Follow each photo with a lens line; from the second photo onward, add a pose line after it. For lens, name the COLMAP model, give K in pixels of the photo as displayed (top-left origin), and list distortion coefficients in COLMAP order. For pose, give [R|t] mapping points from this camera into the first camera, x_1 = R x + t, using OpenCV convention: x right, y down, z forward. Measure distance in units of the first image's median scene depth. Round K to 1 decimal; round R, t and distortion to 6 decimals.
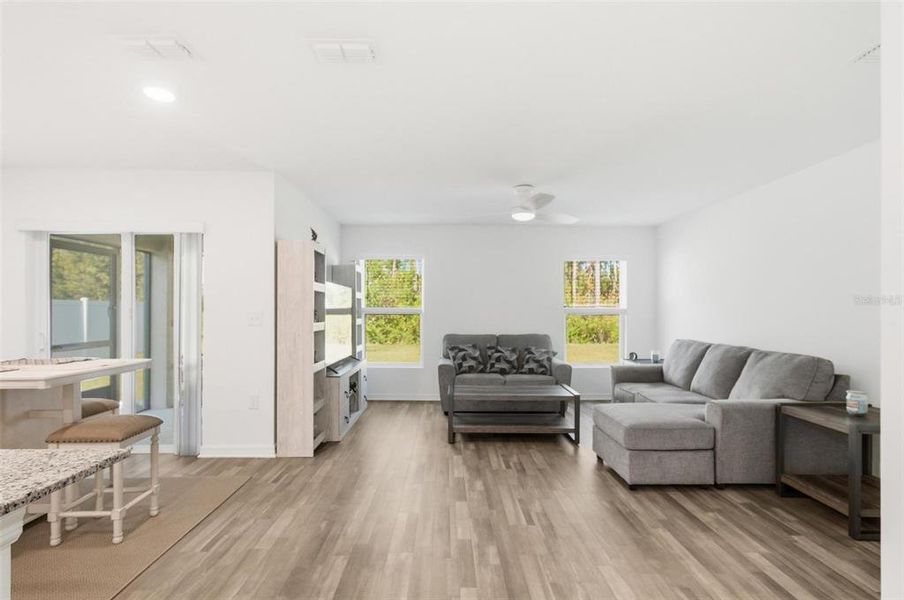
lens RADIAL K [[449.5, 0, 466.6], [0, 449.5, 308.2], [0, 0, 1]] dist [0.005133, 0.000780]
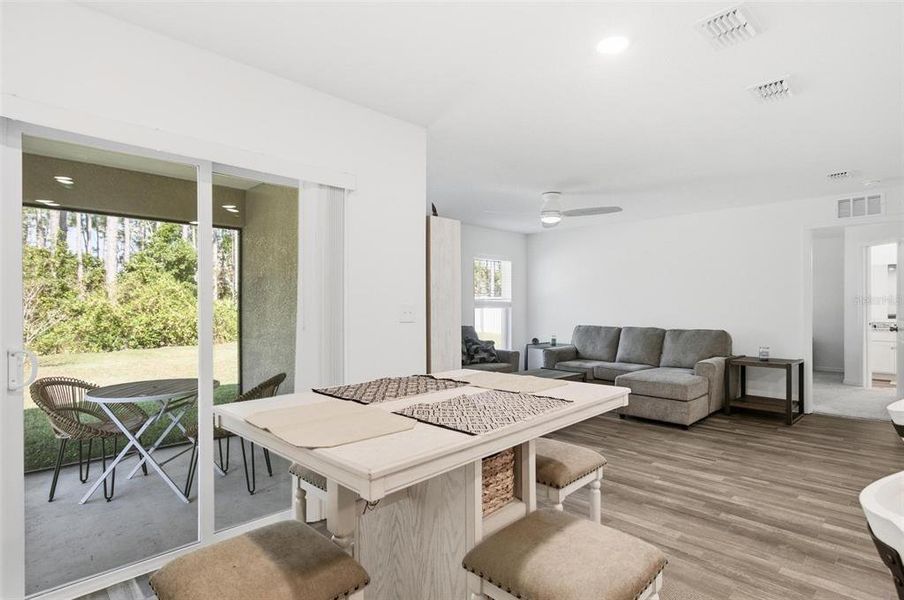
lens RADIAL K [[458.9, 0, 456.1], [0, 458.9, 304.7], [0, 0, 1]] dist [-0.000708, 0.001457]
pose [[0.727423, 0.000425, 0.686190, -1.150291], [-0.004091, 0.999985, 0.003717, 0.007480], [-0.686178, -0.005511, 0.727413, 0.445891]]
